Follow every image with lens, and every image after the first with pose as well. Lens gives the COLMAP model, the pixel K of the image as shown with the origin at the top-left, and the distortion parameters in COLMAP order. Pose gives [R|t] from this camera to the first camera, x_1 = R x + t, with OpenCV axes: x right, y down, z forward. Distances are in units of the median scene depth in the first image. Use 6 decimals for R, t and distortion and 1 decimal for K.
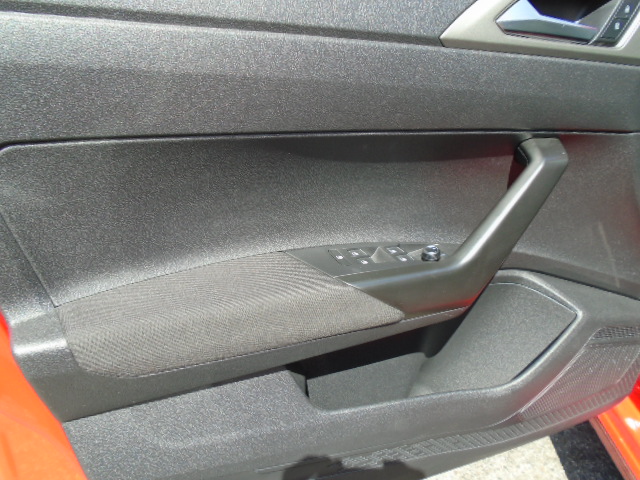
lens RADIAL K [[491.1, 0, 320.9], [0, 491.1, 237.2], [0, 0, 1]] dist [-0.012022, -0.000339]
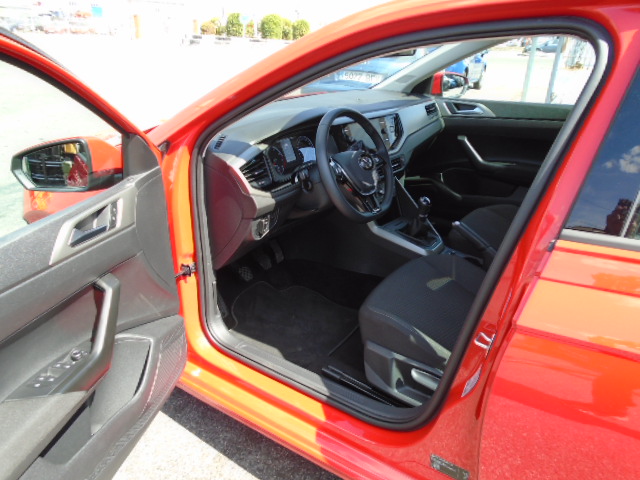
lens RADIAL K [[491.1, 0, 320.9], [0, 491.1, 237.2], [0, 0, 1]] dist [-0.012022, -0.000339]
pose [[0.529119, -0.352795, 0.771731, -0.485868], [0.366285, 0.915337, 0.167311, -0.302508], [-0.765421, 0.194146, 0.613546, -0.809461]]
